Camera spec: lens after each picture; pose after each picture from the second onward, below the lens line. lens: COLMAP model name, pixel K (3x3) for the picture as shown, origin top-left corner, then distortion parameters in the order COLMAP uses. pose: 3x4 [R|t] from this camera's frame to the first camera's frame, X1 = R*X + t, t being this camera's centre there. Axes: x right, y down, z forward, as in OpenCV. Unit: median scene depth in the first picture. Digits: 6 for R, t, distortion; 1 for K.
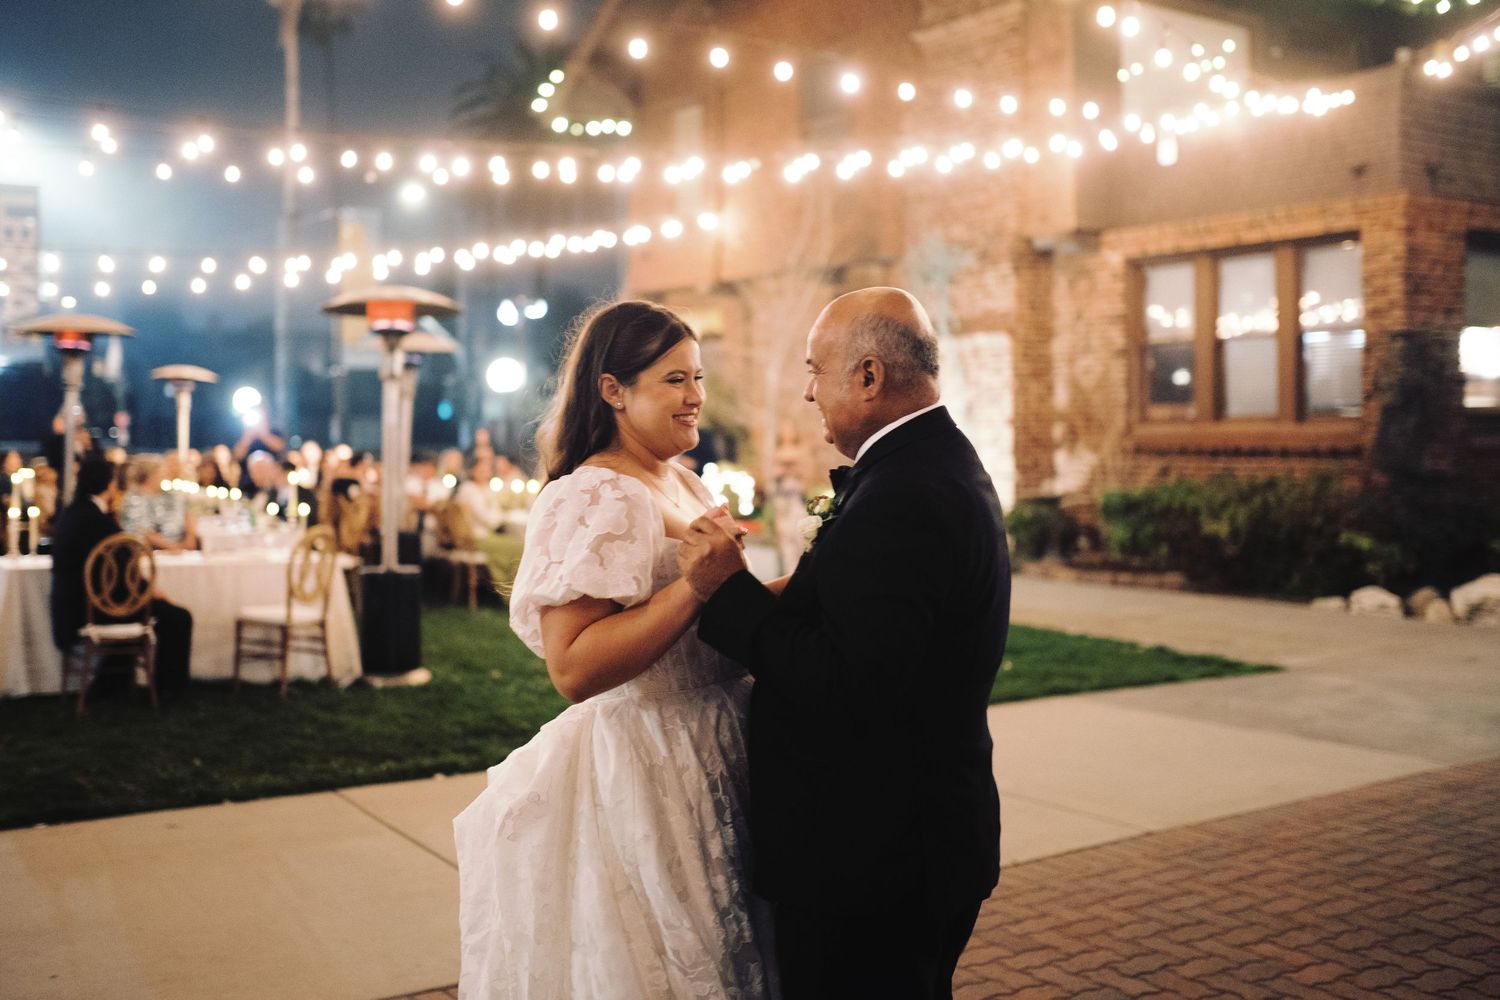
lens RADIAL K [[1583.7, 0, 708.8], [0, 1583.7, 465.4], [0, 0, 1]] dist [-0.010315, -0.004475]
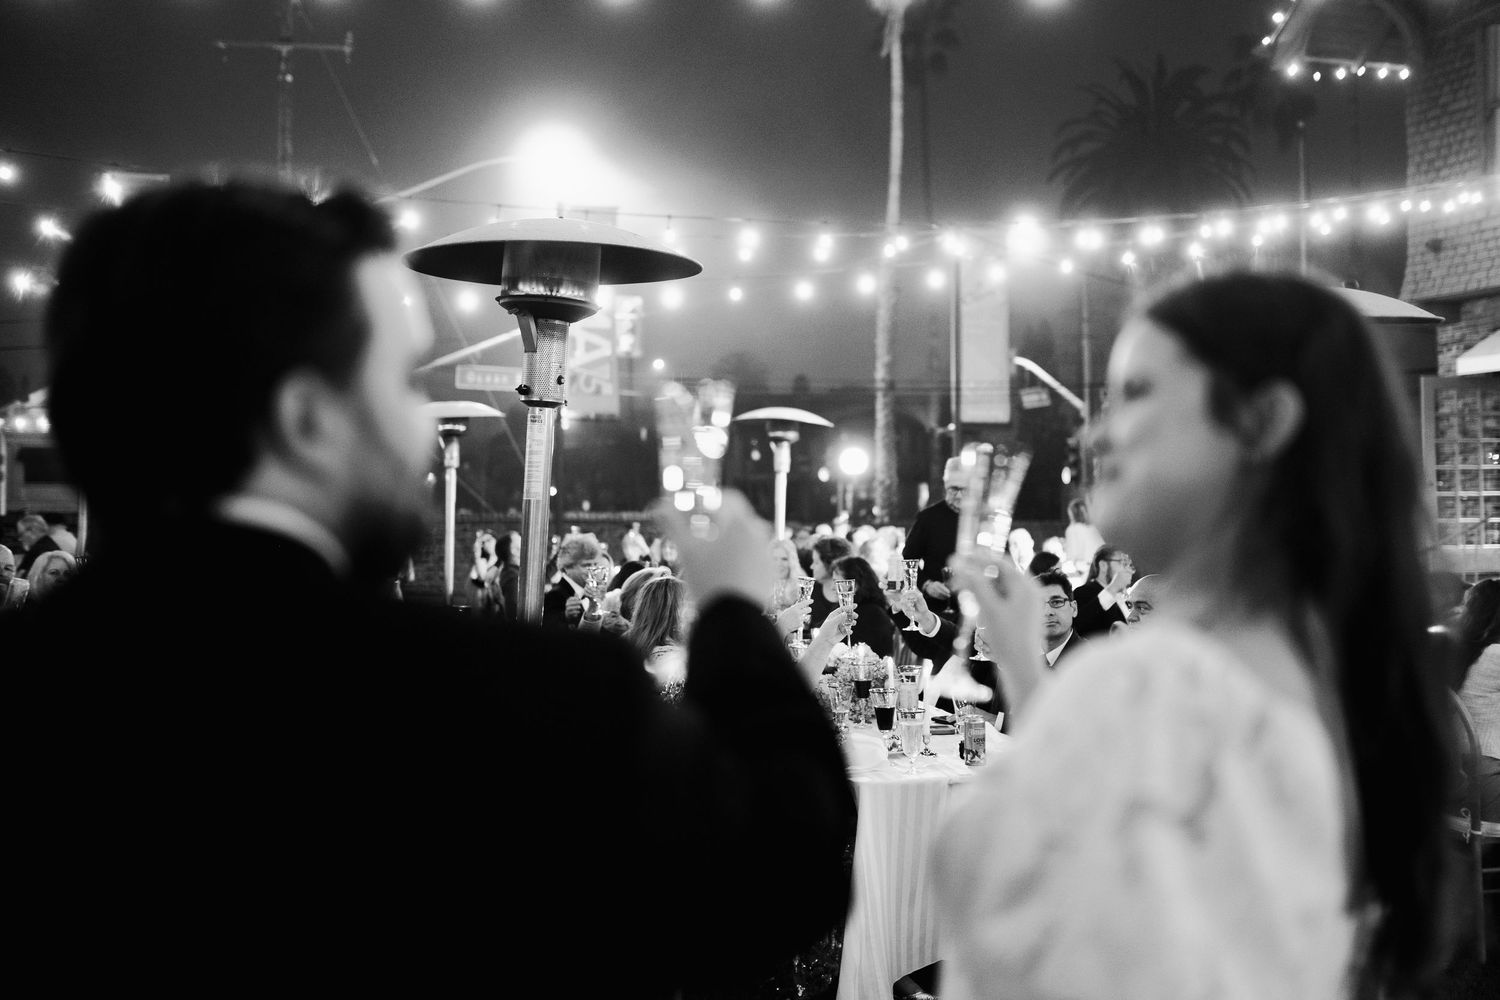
lens RADIAL K [[1556.6, 0, 817.6], [0, 1556.6, 450.9], [0, 0, 1]] dist [0.016605, 0.004813]
pose [[0.958633, -0.000868, -0.284643, -0.173517], [-0.013823, 0.998674, -0.049598, -0.015036], [0.284309, 0.051481, 0.957350, 0.496507]]
